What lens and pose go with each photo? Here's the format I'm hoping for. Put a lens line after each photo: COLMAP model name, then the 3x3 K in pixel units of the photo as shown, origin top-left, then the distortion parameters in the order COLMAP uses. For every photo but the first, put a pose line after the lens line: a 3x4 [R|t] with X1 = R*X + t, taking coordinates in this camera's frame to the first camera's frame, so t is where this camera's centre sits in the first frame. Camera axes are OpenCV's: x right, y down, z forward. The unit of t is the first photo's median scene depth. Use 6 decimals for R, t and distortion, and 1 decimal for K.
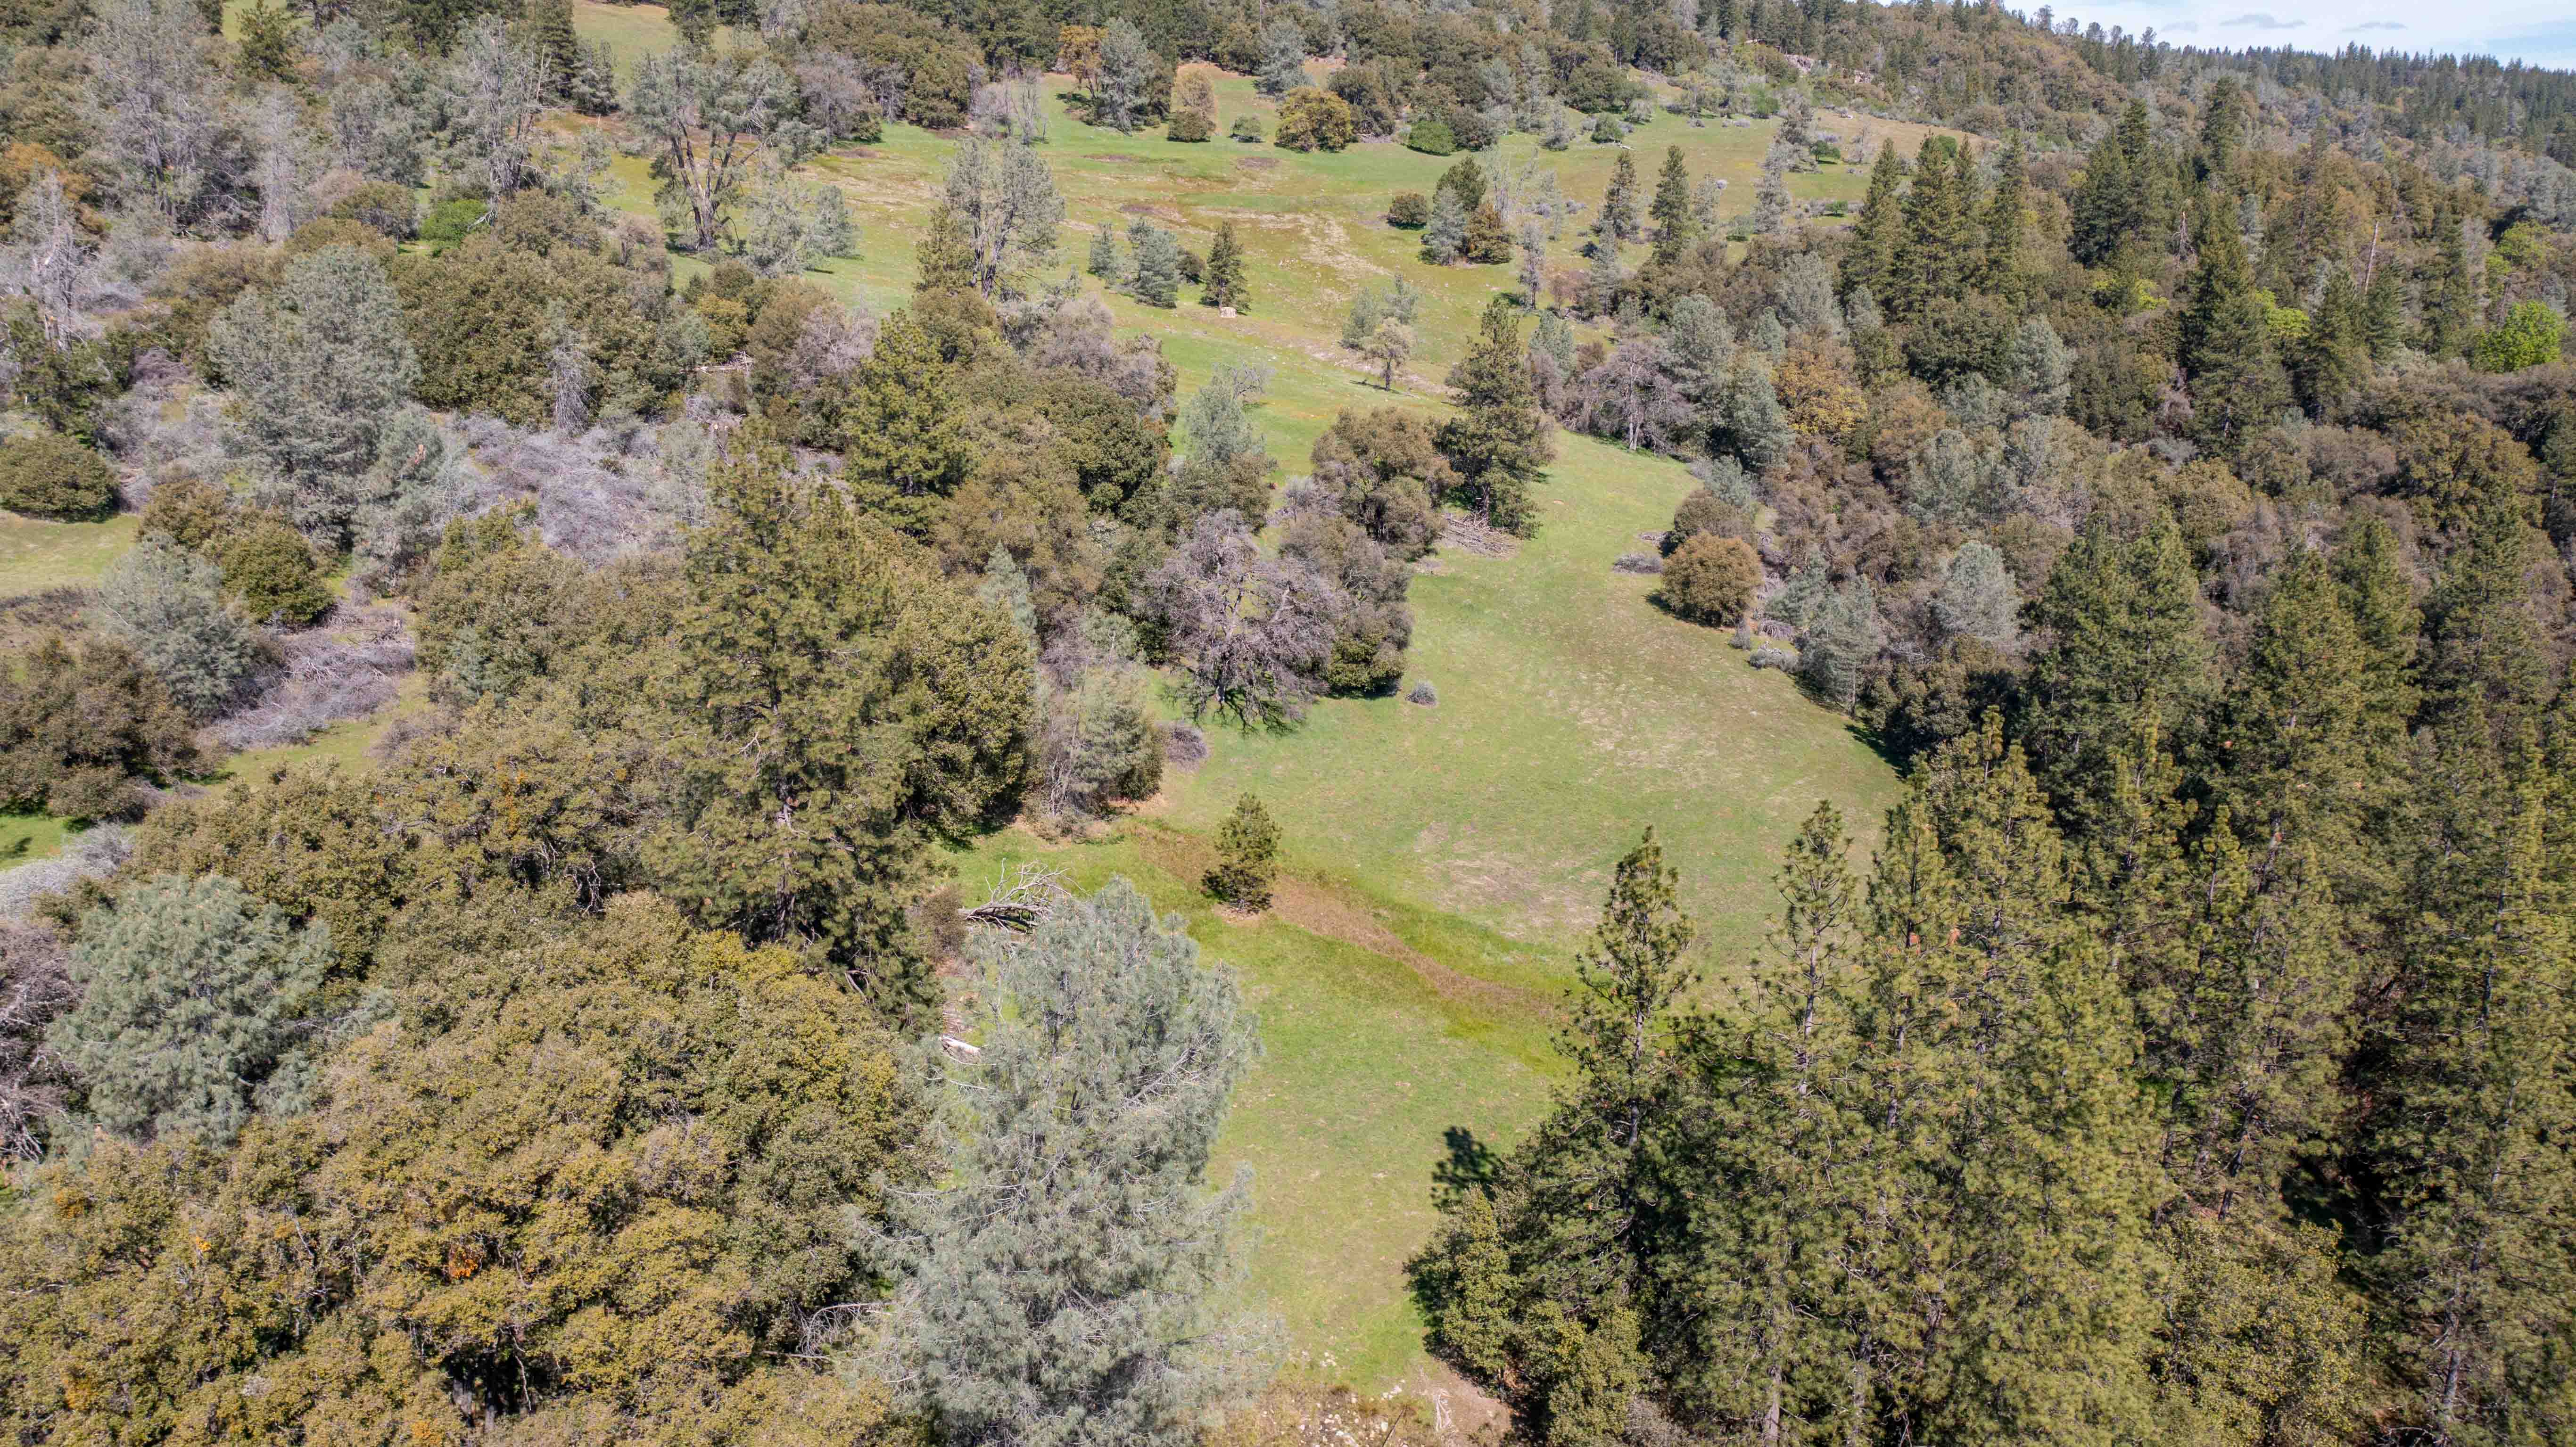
lens RADIAL K [[2026.9, 0, 1280.9], [0, 2026.9, 706.4], [0, 0, 1]] dist [-0.024202, 0.008476]
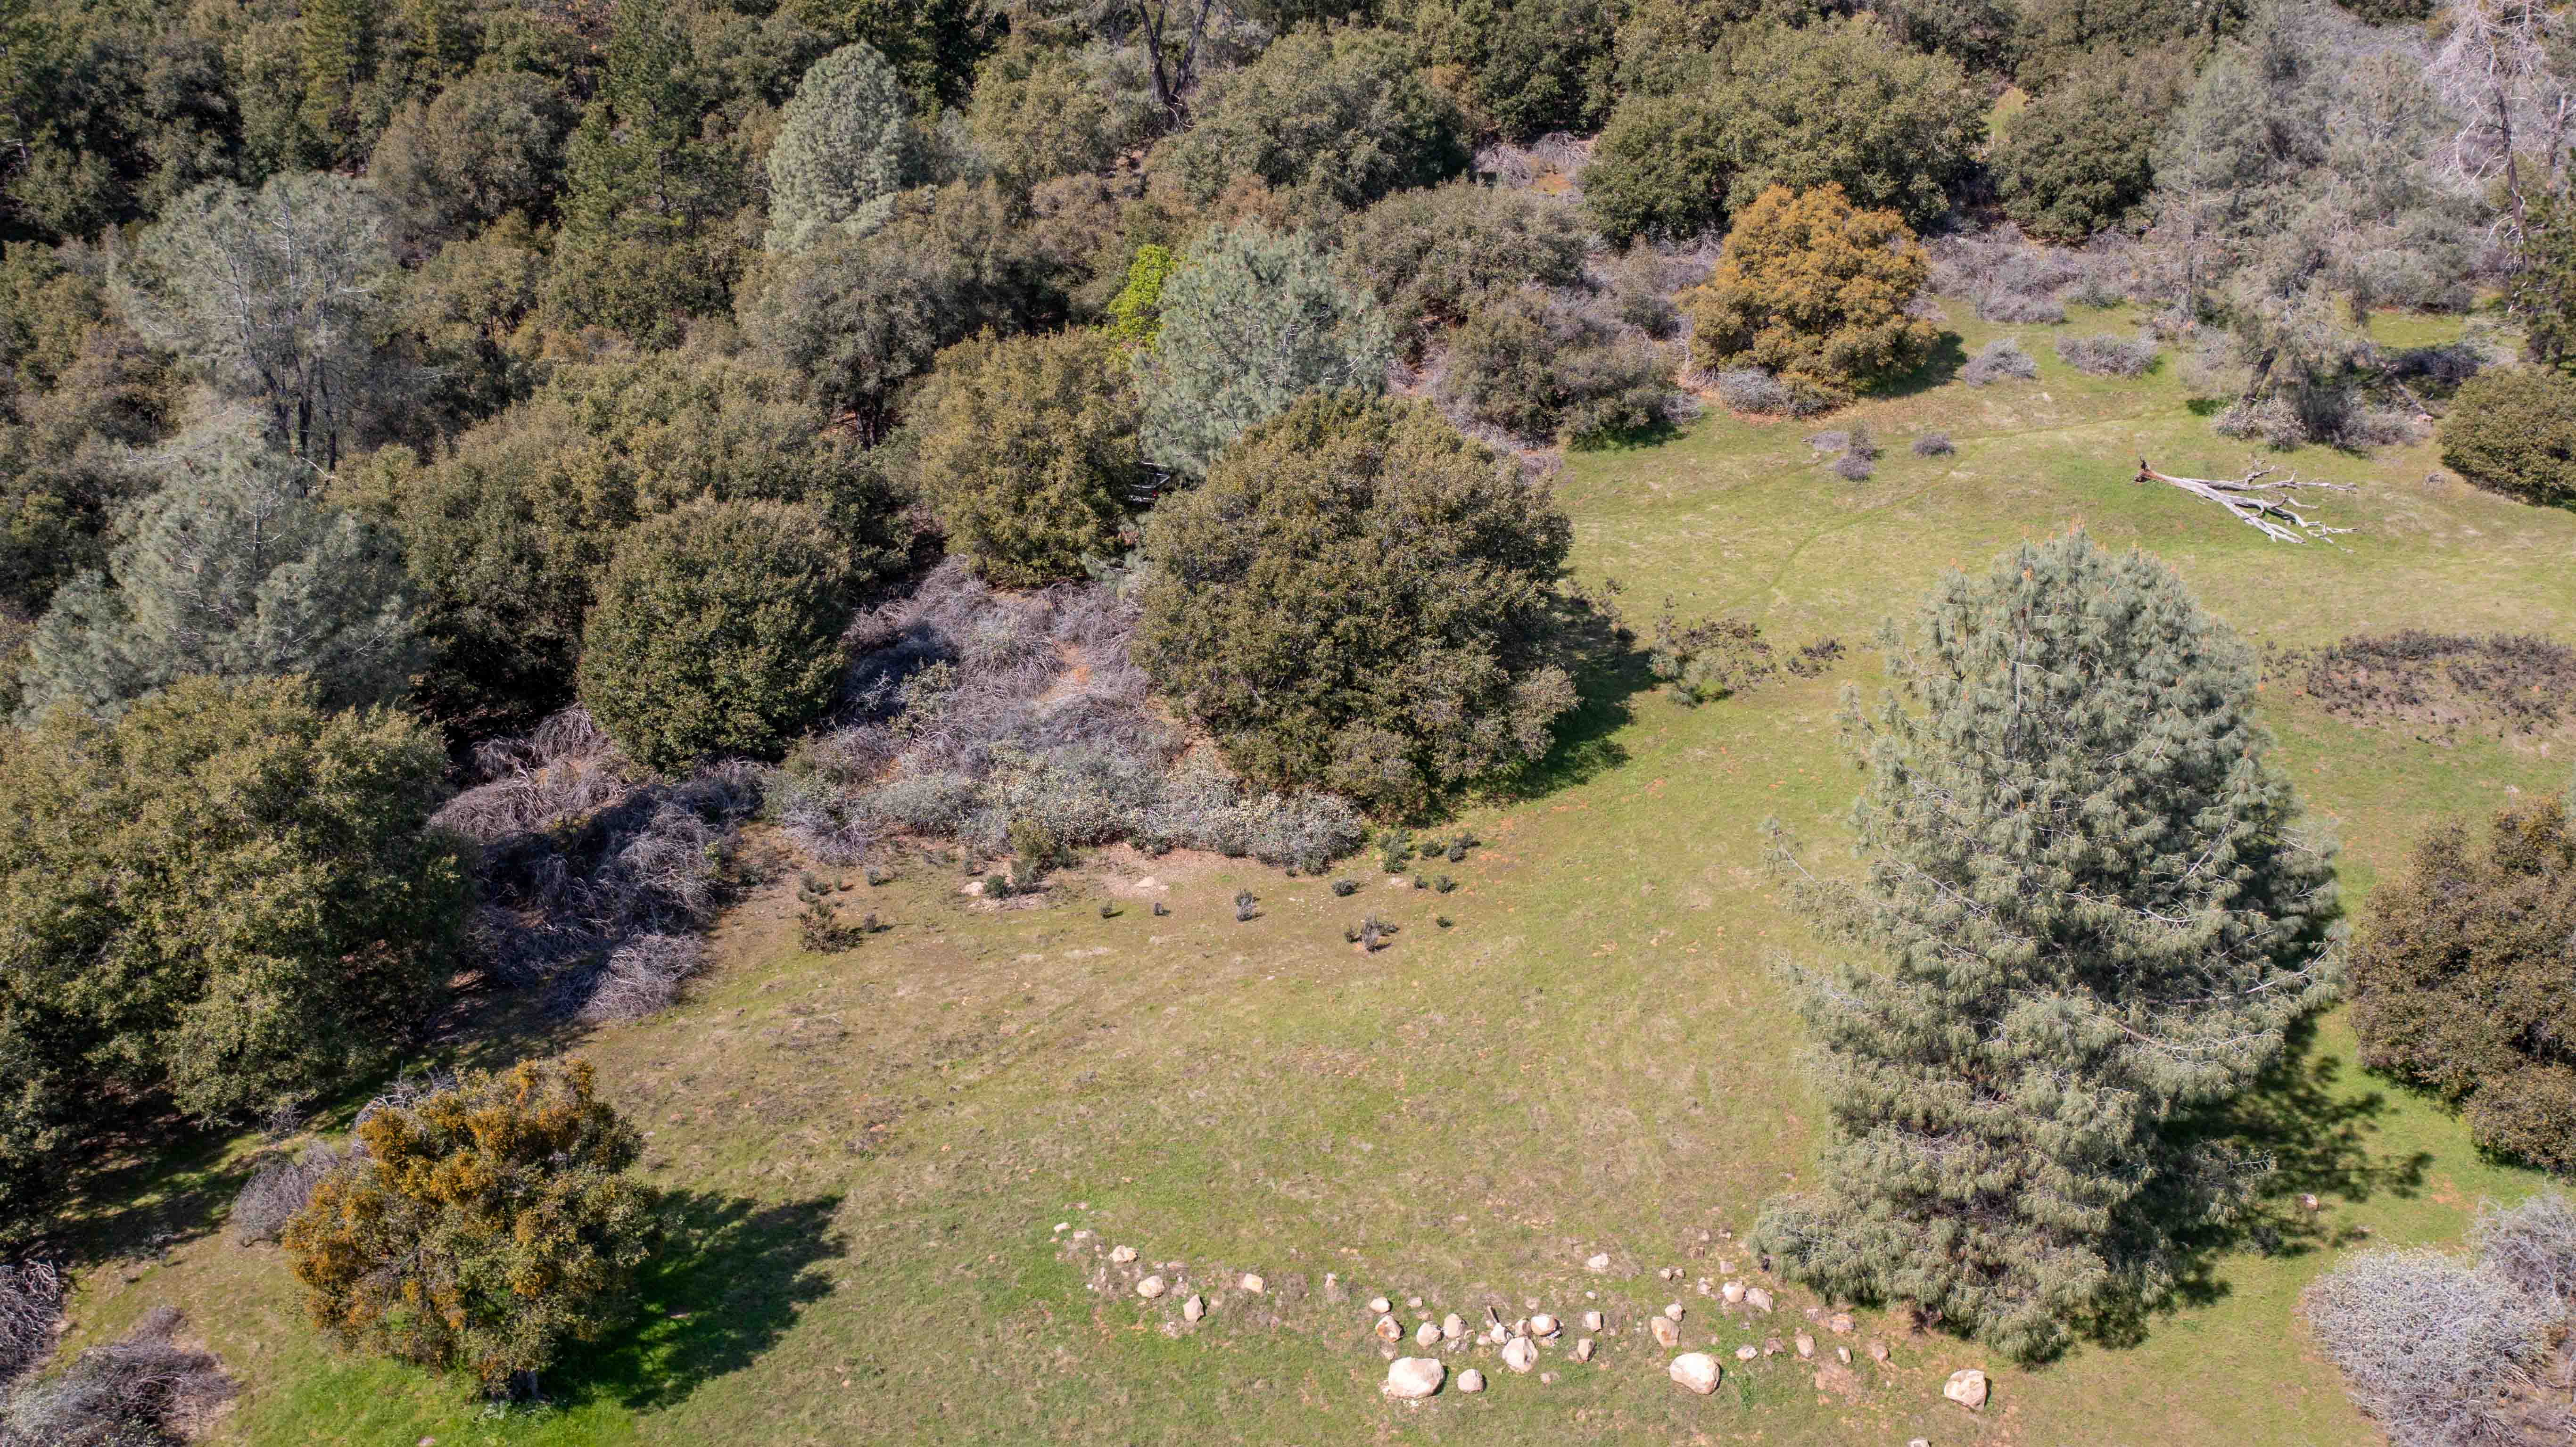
lens RADIAL K [[2026.9, 0, 1281.9], [0, 2026.9, 720.8], [0, 0, 1]] dist [-0.024202, 0.008476]
pose [[0.512759, 0.299761, -0.804501, -0.178373], [-0.228426, 0.950923, 0.208728, -0.047778], [0.827587, 0.076741, 0.556067, 0.198310]]
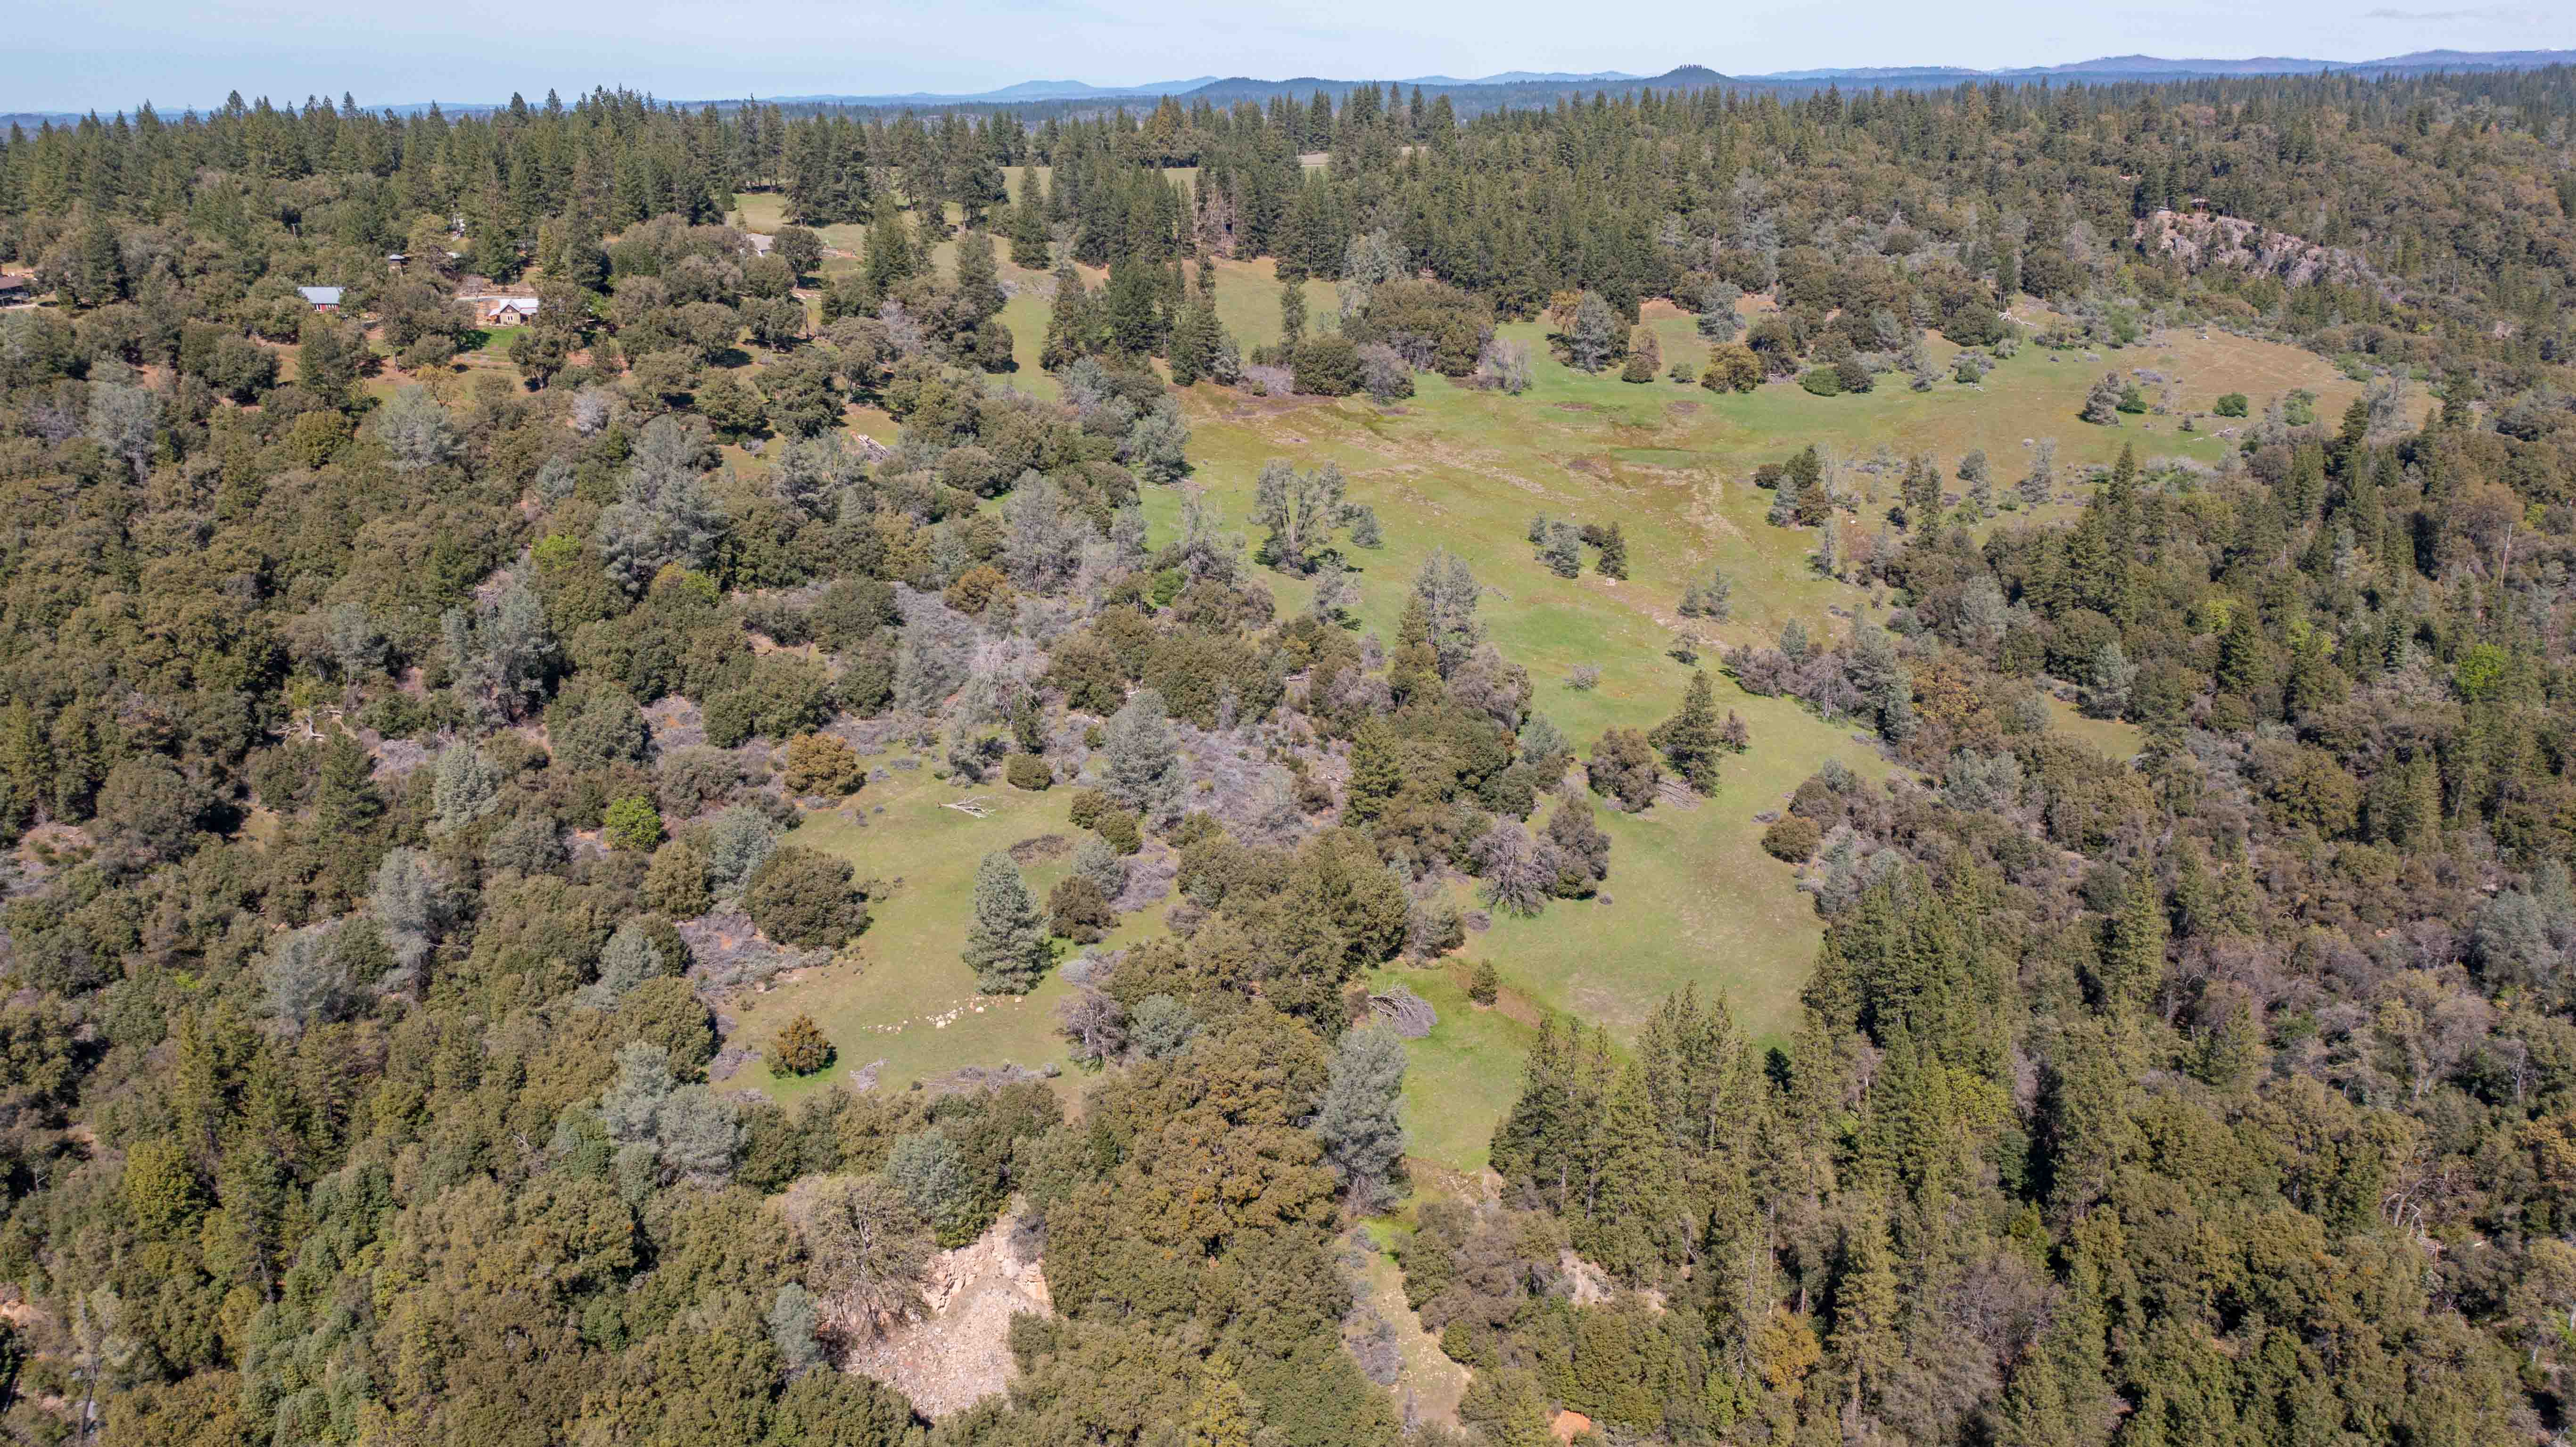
lens RADIAL K [[2026.9, 0, 1284.5], [0, 2026.9, 717.9], [0, 0, 1]] dist [-0.024202, 0.008476]
pose [[0.962775, 0.073360, -0.260157, 0.230760], [-0.066334, 0.997159, 0.035695, -0.202130], [0.262037, -0.017109, 0.964906, -0.916541]]
